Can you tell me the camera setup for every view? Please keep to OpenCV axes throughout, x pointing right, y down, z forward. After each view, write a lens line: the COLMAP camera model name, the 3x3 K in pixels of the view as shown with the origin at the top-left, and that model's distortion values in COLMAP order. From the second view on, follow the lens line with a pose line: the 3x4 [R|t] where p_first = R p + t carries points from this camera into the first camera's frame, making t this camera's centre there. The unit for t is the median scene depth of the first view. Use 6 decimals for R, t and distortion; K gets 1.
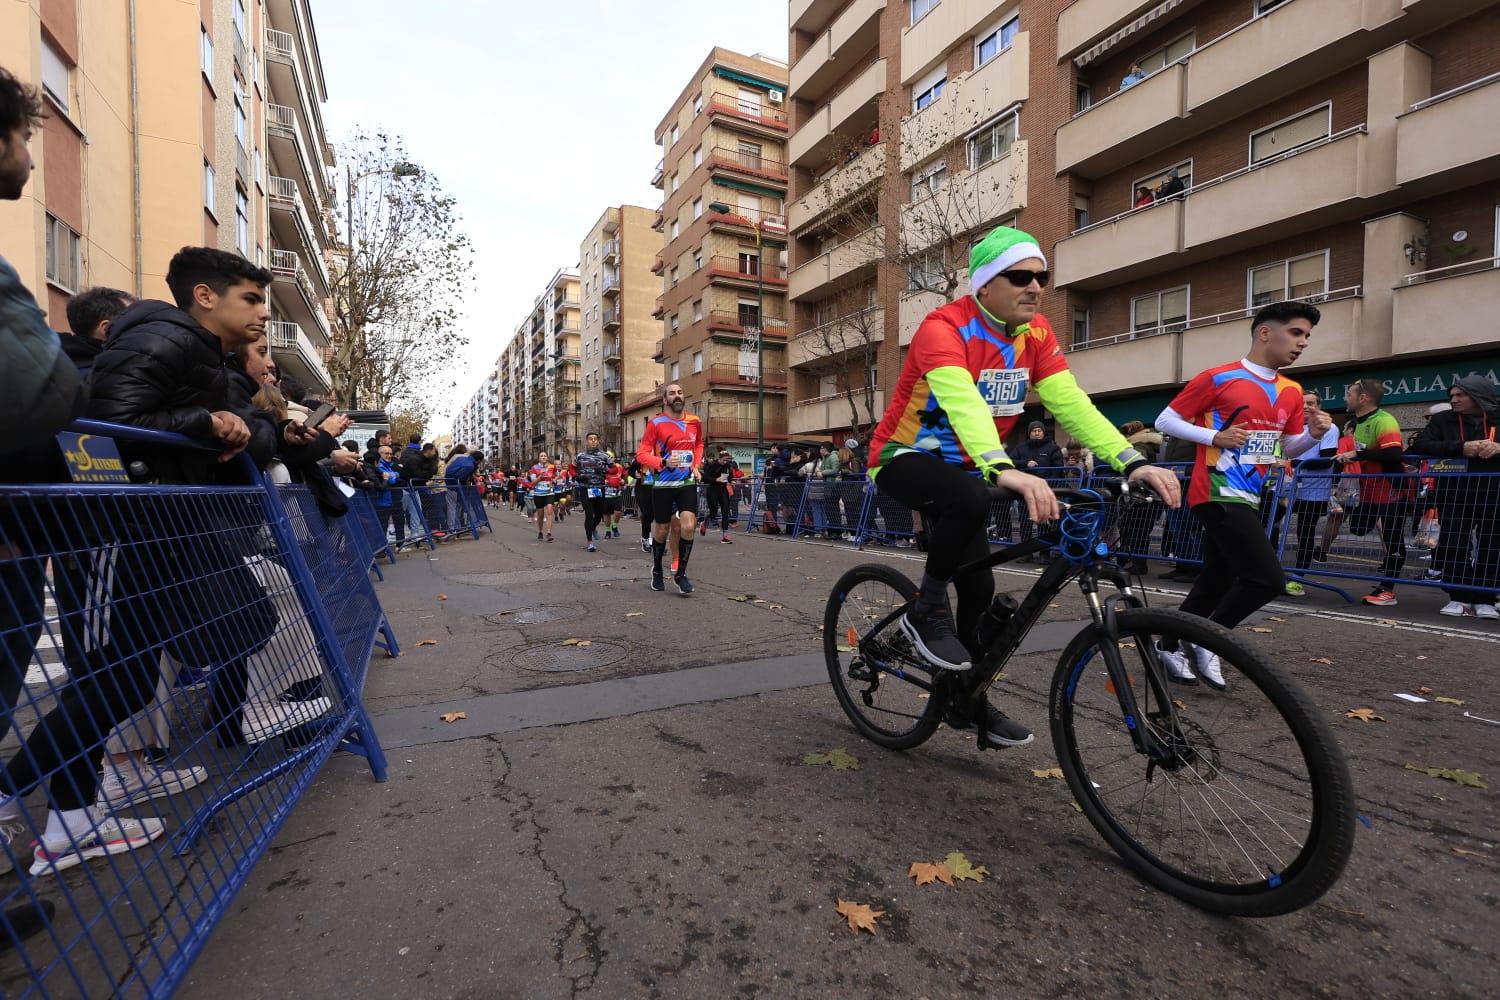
lens RADIAL K [[718.2, 0, 758.8], [0, 718.2, 500.2], [0, 0, 1]] dist [0.000228, 0.000062]
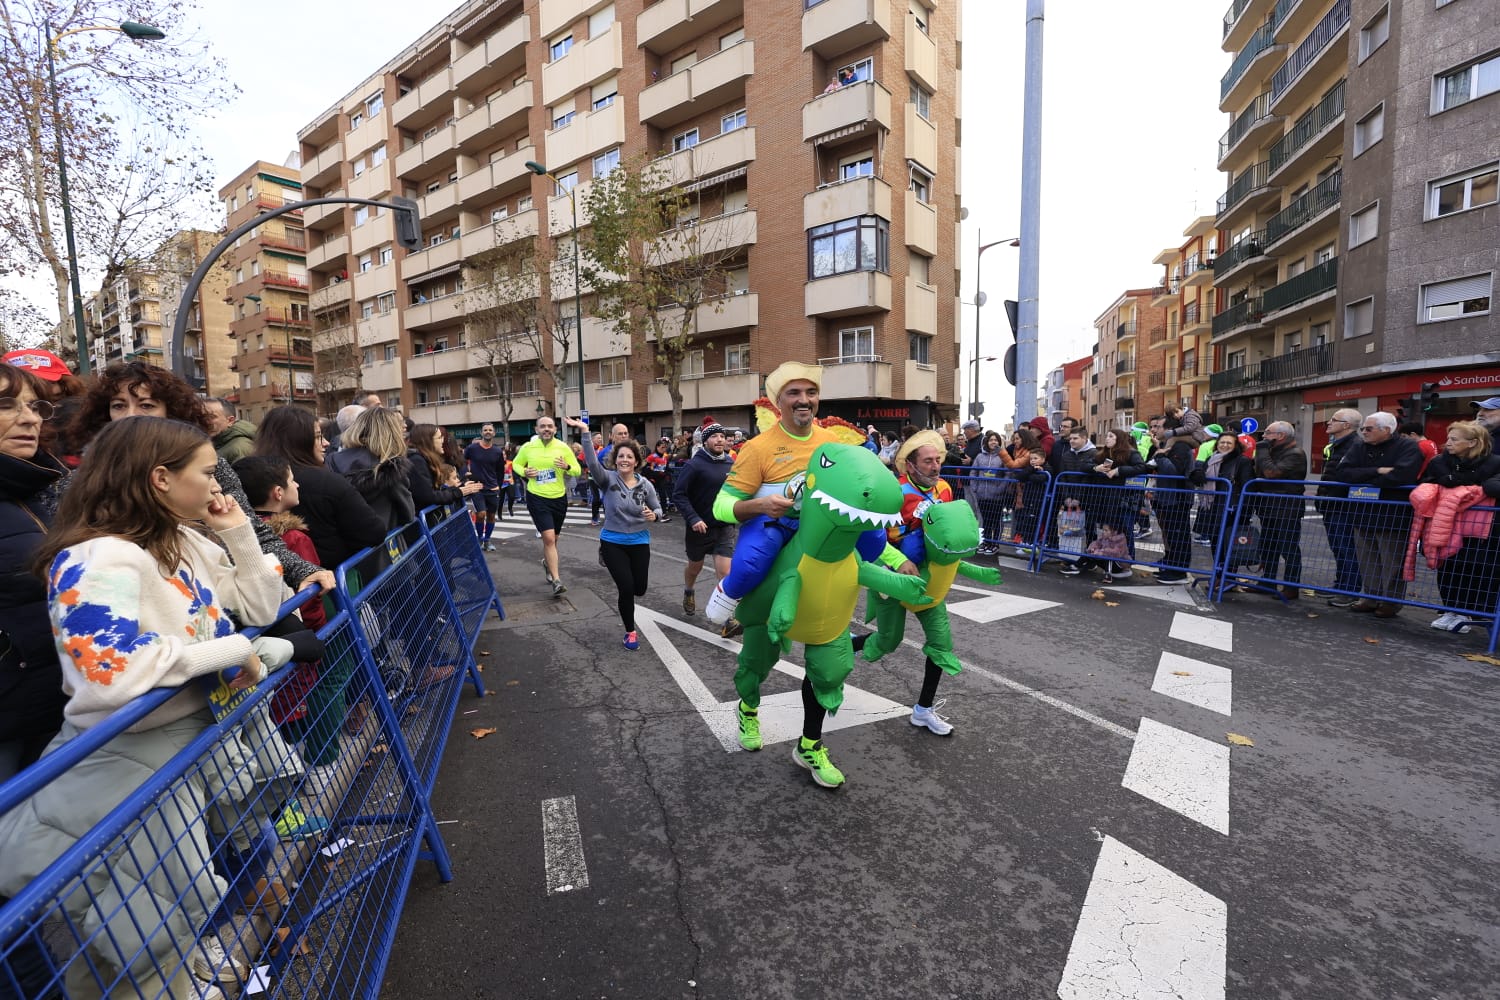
lens RADIAL K [[718.2, 0, 758.8], [0, 718.2, 500.2], [0, 0, 1]] dist [0.000228, 0.000062]
pose [[0.908533, -0.052890, 0.414452, 0.330917], [0.031656, 0.997818, 0.057942, -0.005900], [-0.416612, -0.039522, 0.908225, -1.145002]]
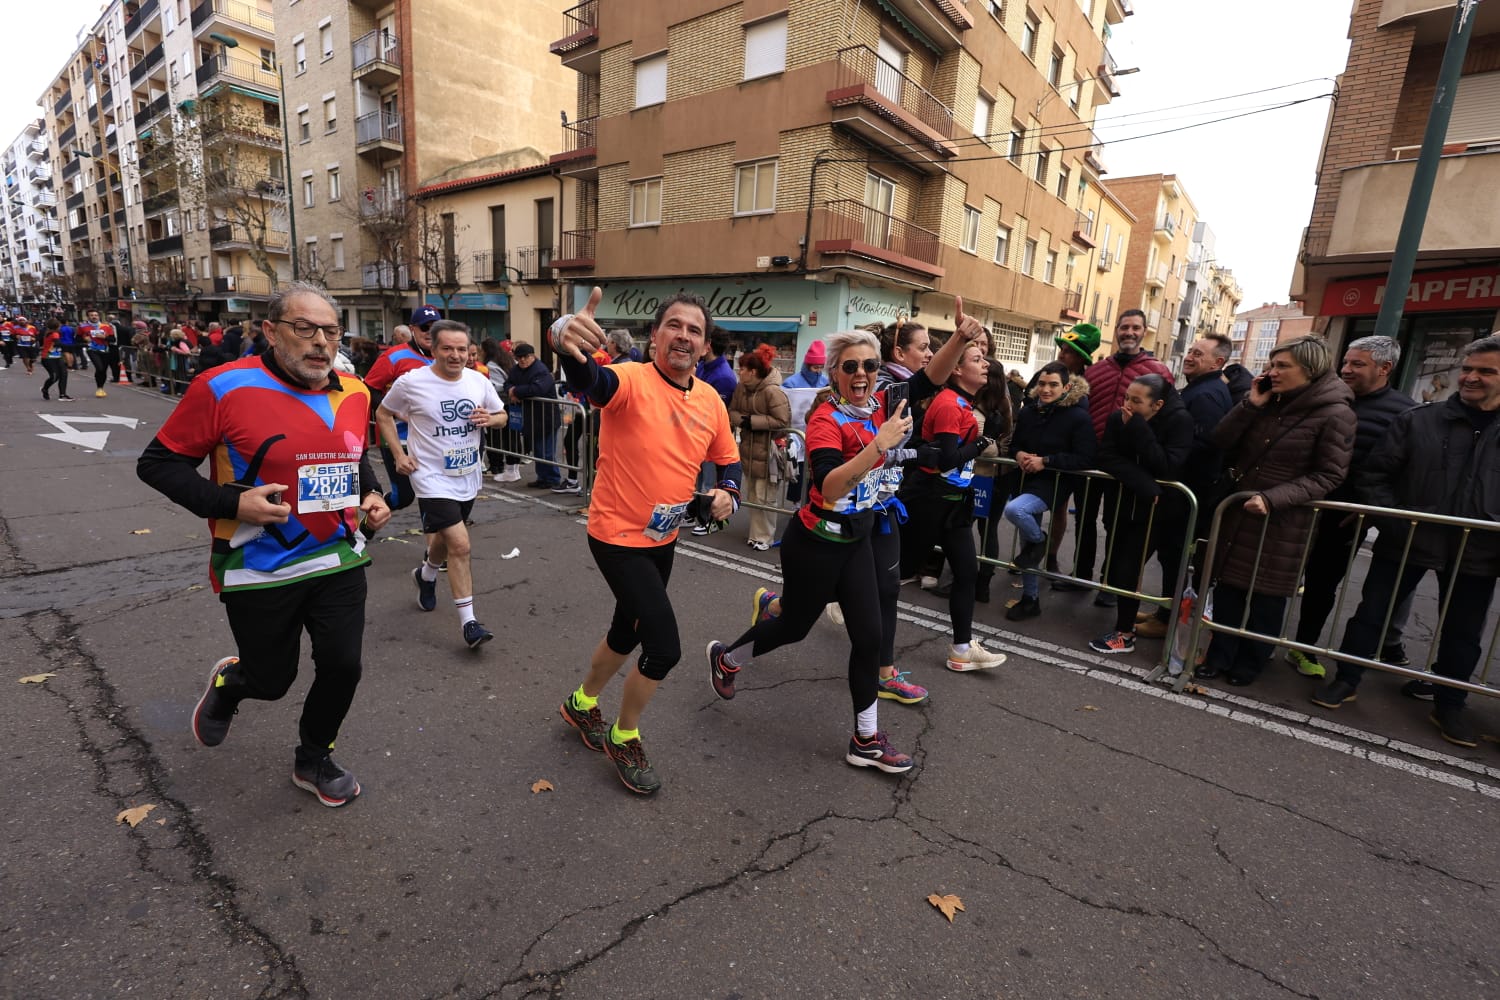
lens RADIAL K [[706.4, 0, 748.2], [0, 706.4, 490.1], [0, 0, 1]] dist [0.001030, 0.000764]
pose [[0.914675, -0.031312, 0.402976, -0.439415], [-0.041775, 0.984332, 0.171305, -0.043260], [-0.402026, -0.173523, 0.899036, 1.088956]]
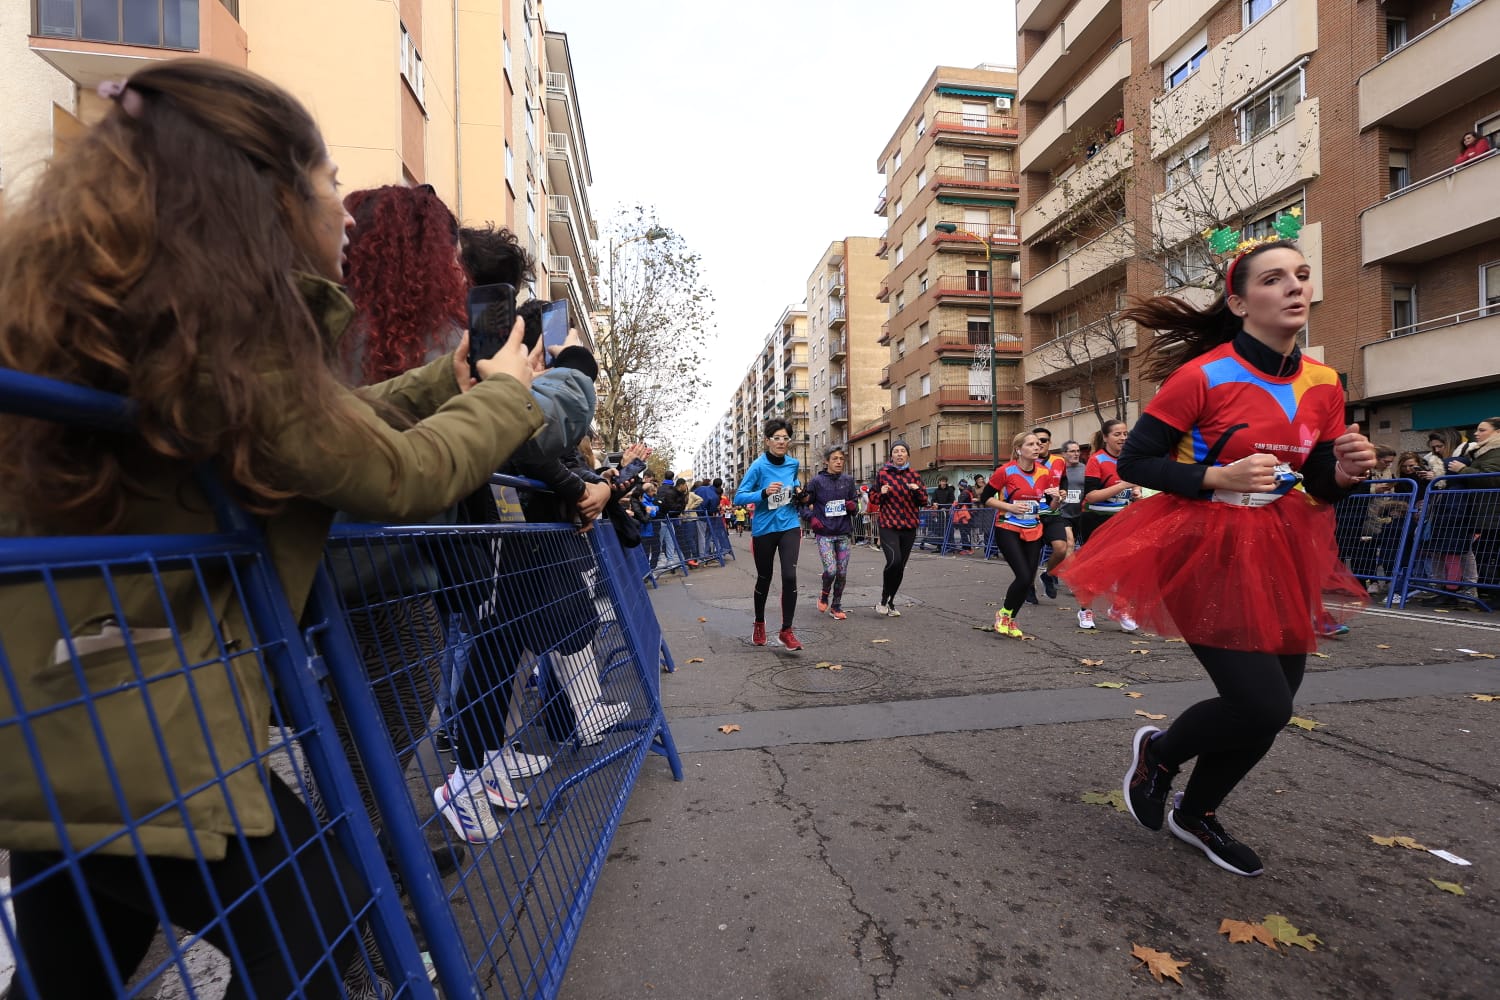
lens RADIAL K [[721.4, 0, 759.7], [0, 721.4, 509.1], [0, 0, 1]] dist [-0.000711, 0.000768]
pose [[0.951537, -0.024704, -0.306540, -0.004647], [0.017217, 0.999484, -0.027104, -0.000614], [0.307052, 0.020513, 0.951472, -0.006526]]
